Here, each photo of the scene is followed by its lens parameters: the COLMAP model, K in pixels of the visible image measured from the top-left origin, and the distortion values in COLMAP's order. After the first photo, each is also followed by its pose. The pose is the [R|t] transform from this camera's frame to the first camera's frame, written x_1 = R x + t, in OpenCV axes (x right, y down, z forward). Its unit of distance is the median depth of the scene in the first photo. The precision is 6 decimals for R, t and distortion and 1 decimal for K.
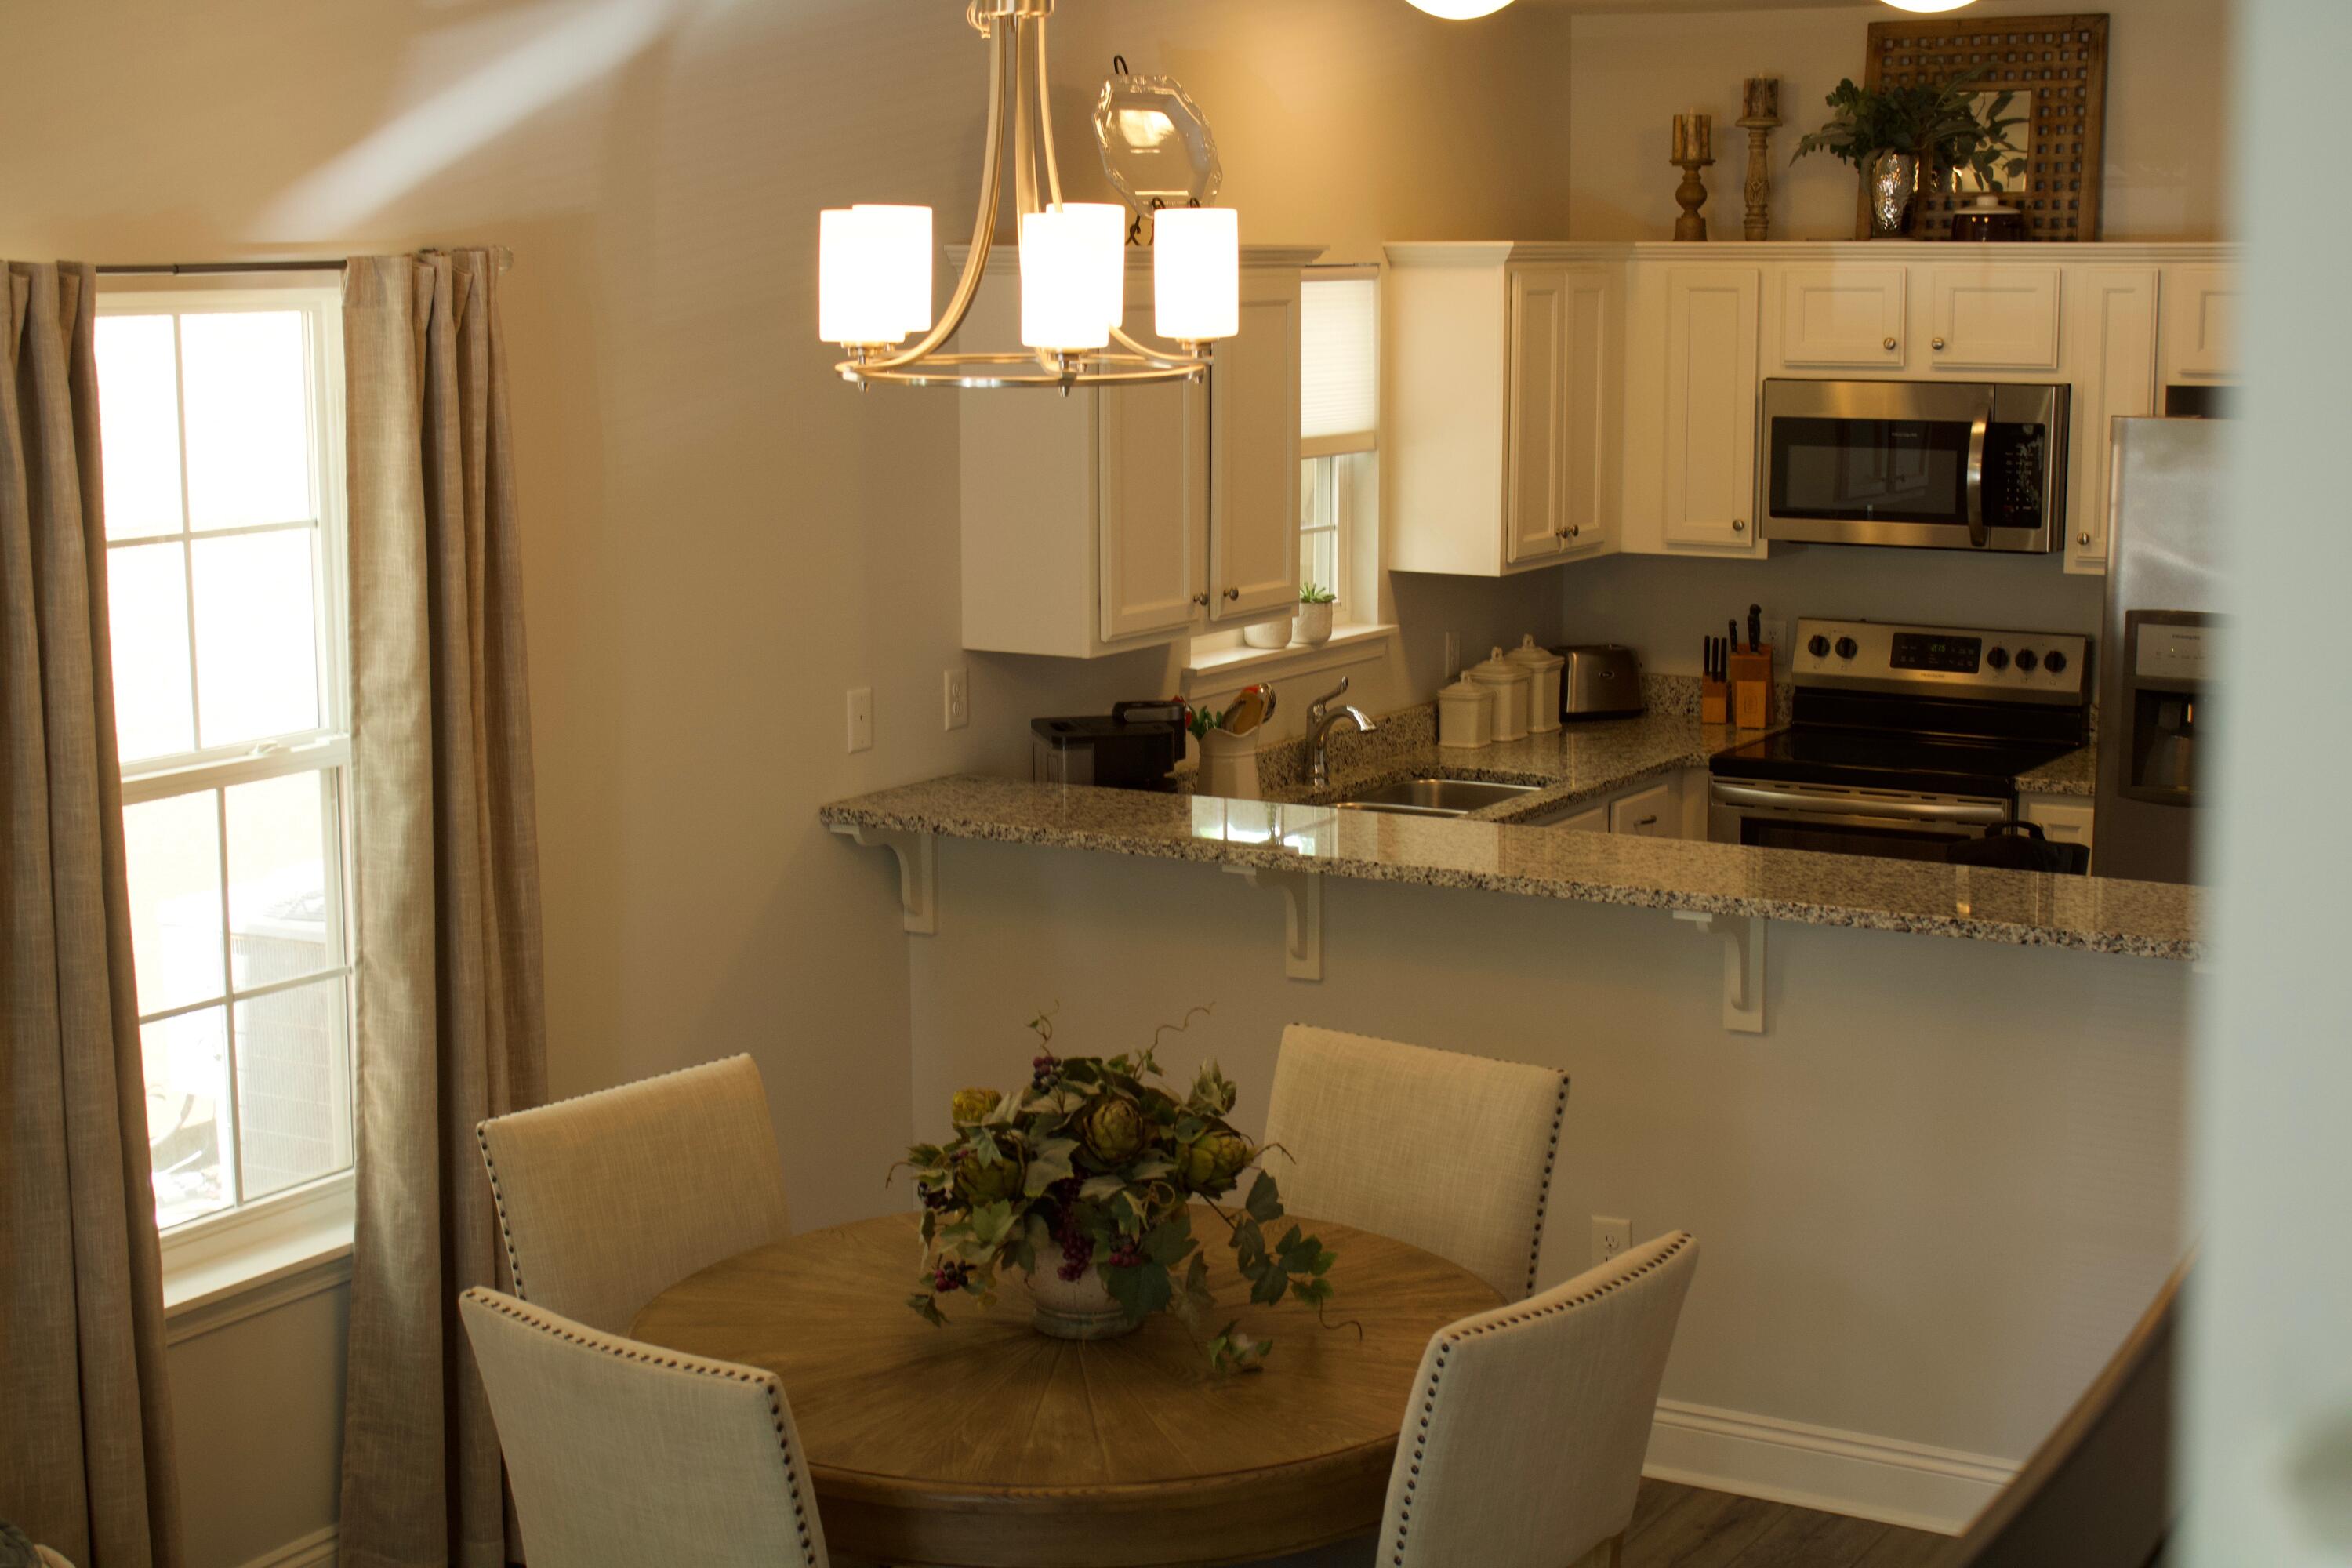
lens RADIAL K [[3415.7, 0, 1199.2], [0, 3415.7, 778.4], [0, 0, 1]] dist [-0.032531, 0.000000]
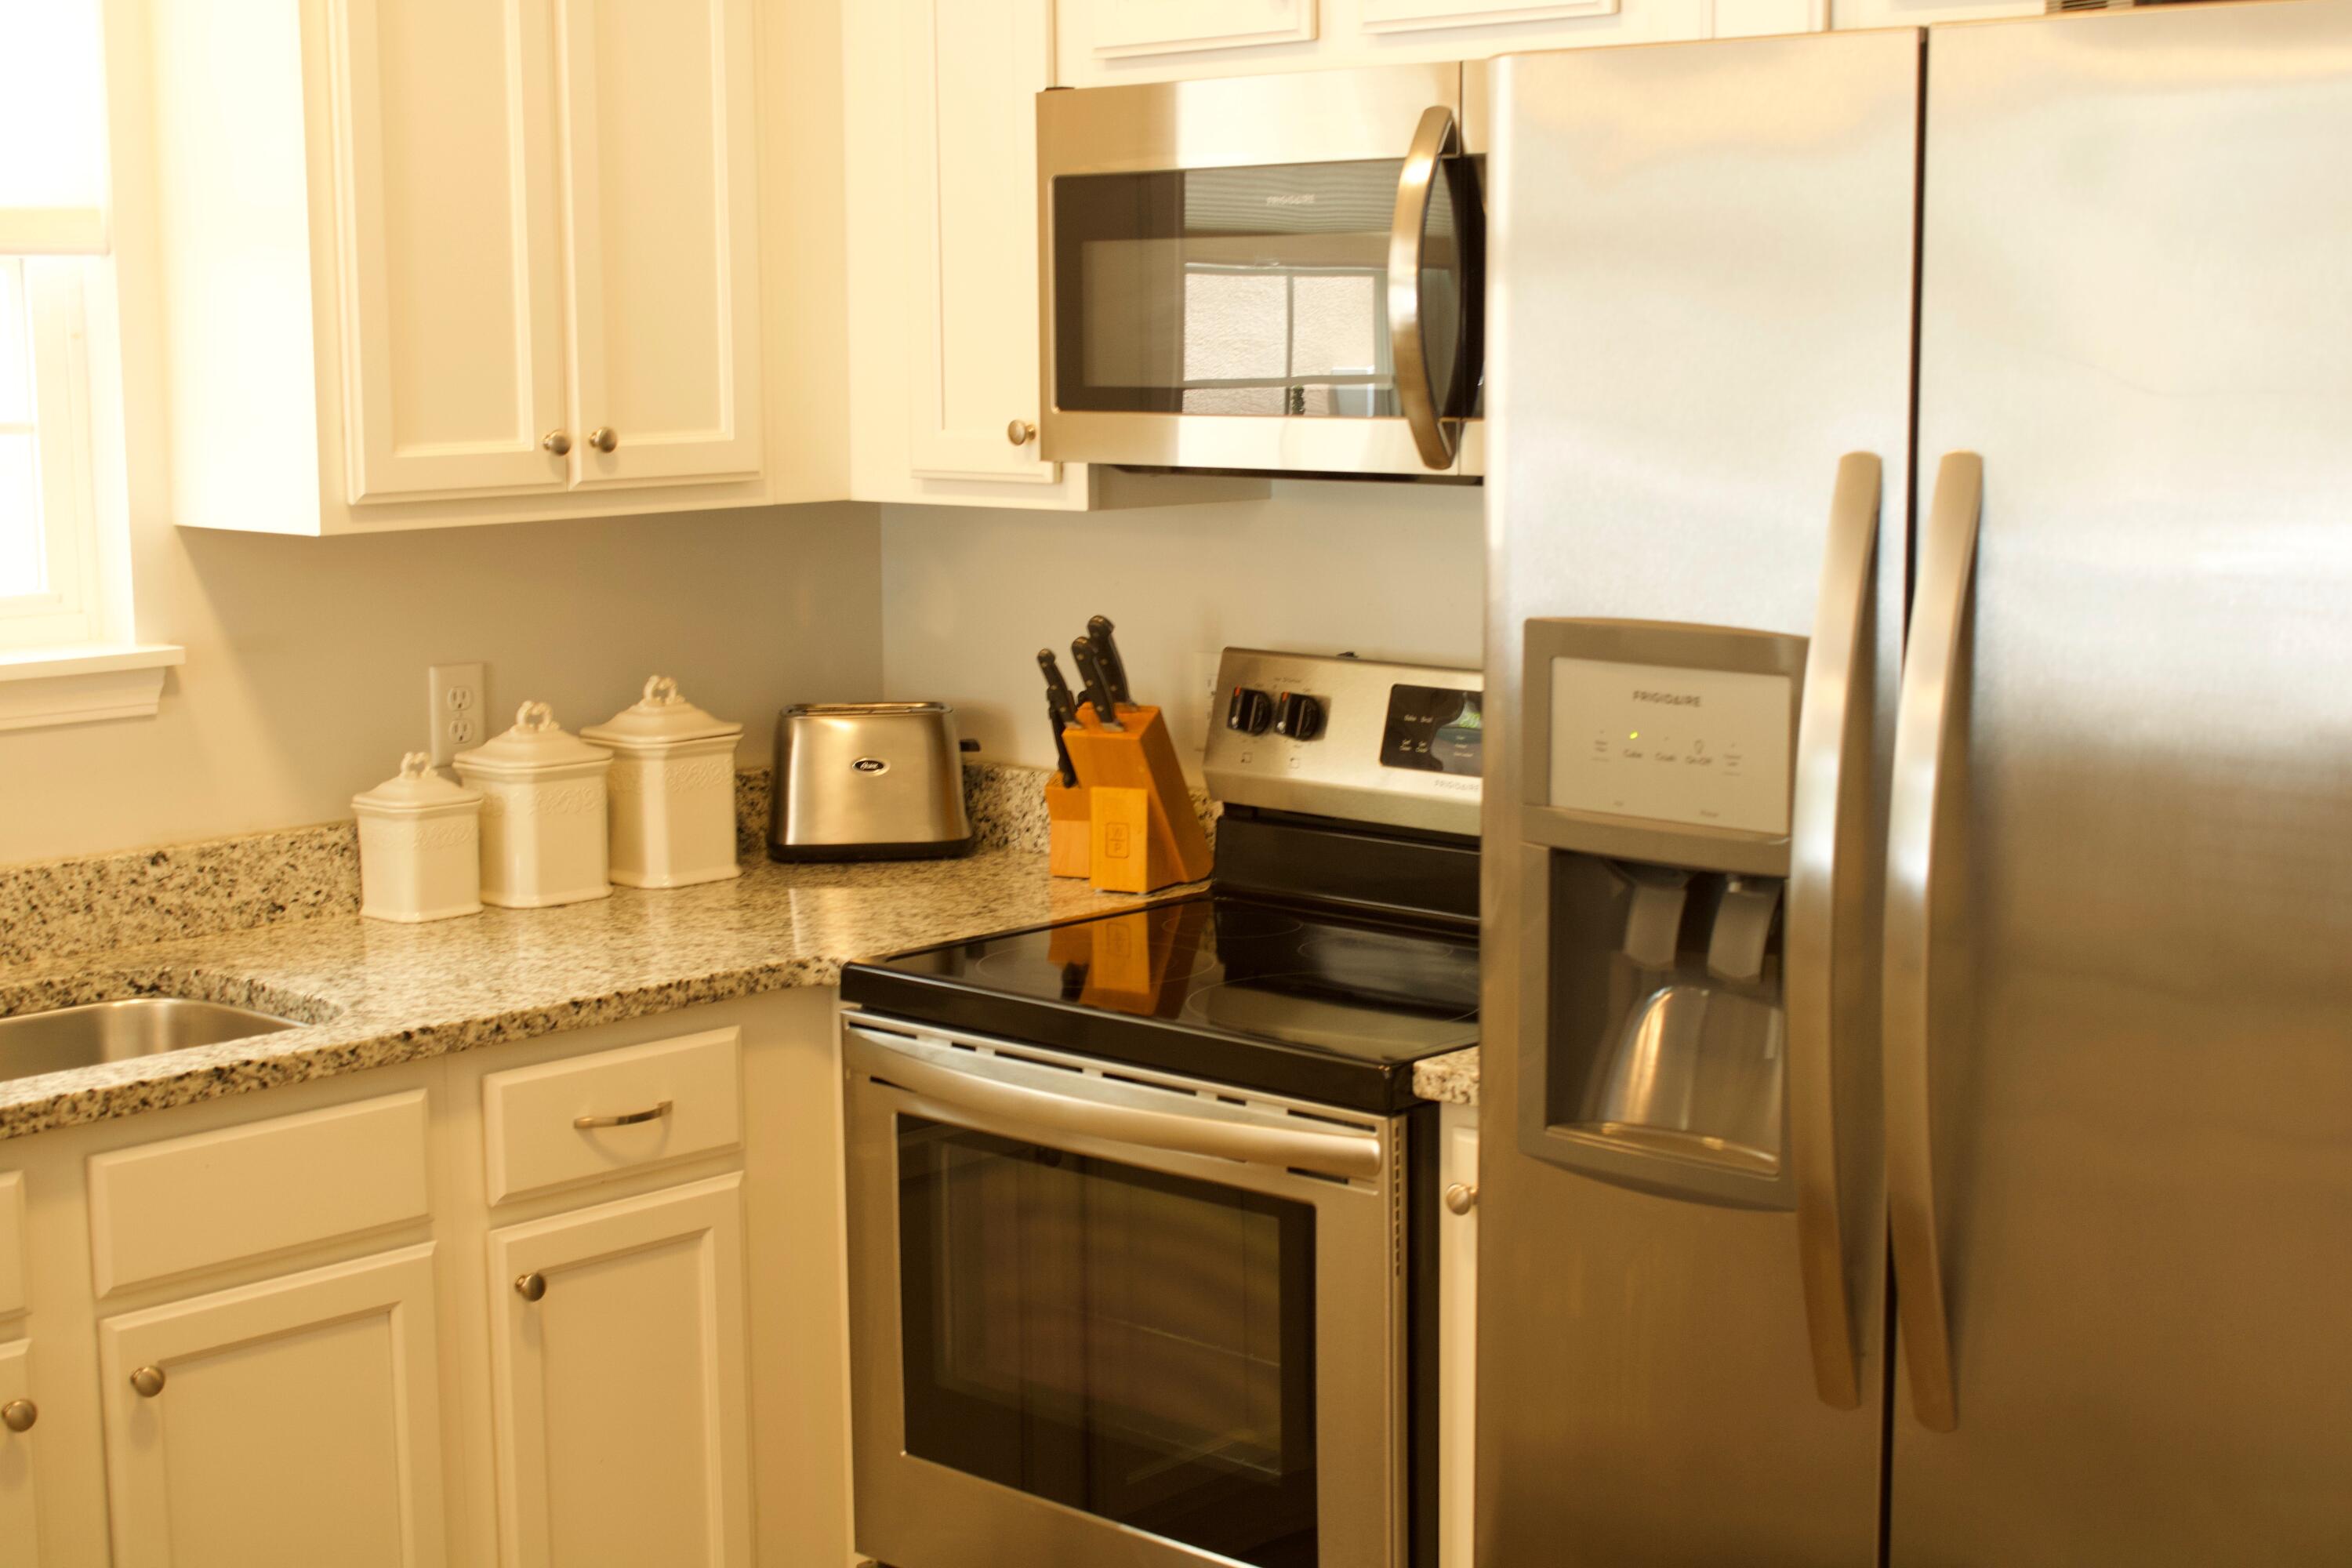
lens RADIAL K [[3415.7, 0, 1186.8], [0, 3415.7, 786.7], [0, 0, 1]] dist [-0.032531, 0.000000]
pose [[0.972741, 0.023800, -0.230668, 0.295972], [-0.027425, 0.999545, -0.012524, -0.025023], [0.230265, 0.018508, 0.972952, 0.608507]]
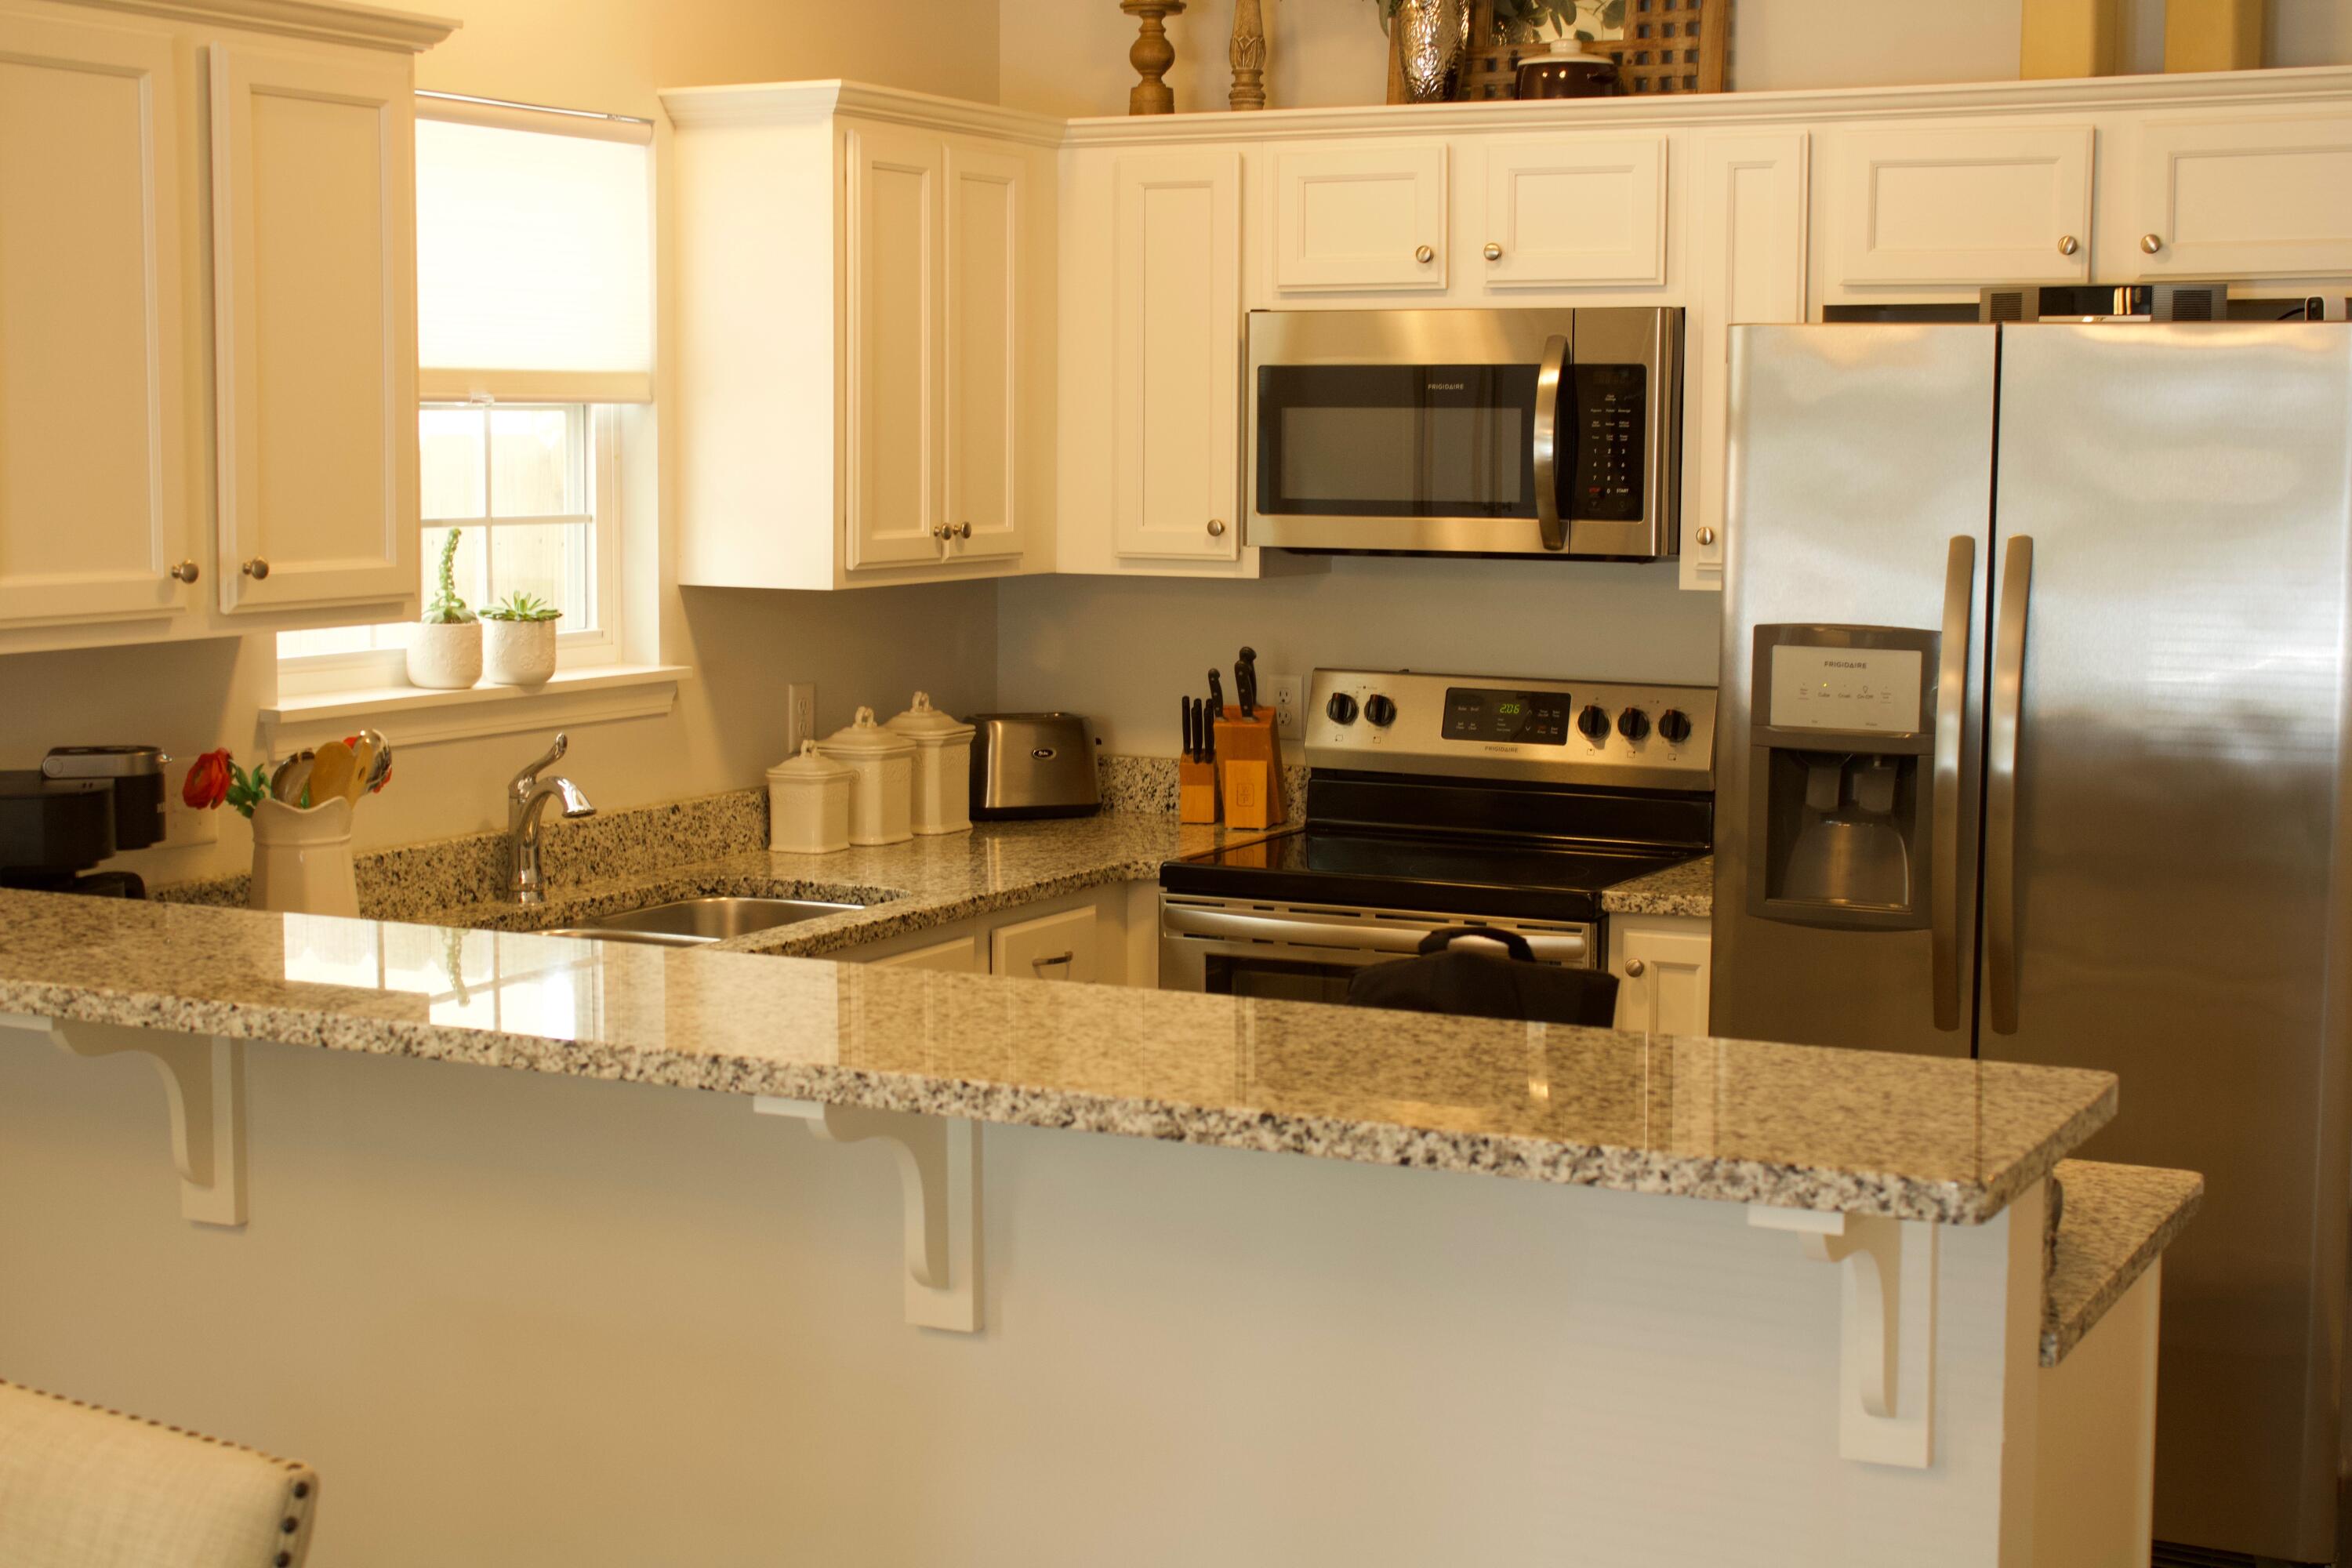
lens RADIAL K [[3415.7, 0, 1198.3], [0, 3415.7, 790.8], [0, 0, 1]] dist [-0.032531, 0.000000]
pose [[0.998141, 0.001476, 0.060930, 0.118871], [0.001578, 0.998746, -0.050037, 0.013065], [-0.060927, 0.050040, 0.996887, 0.338740]]
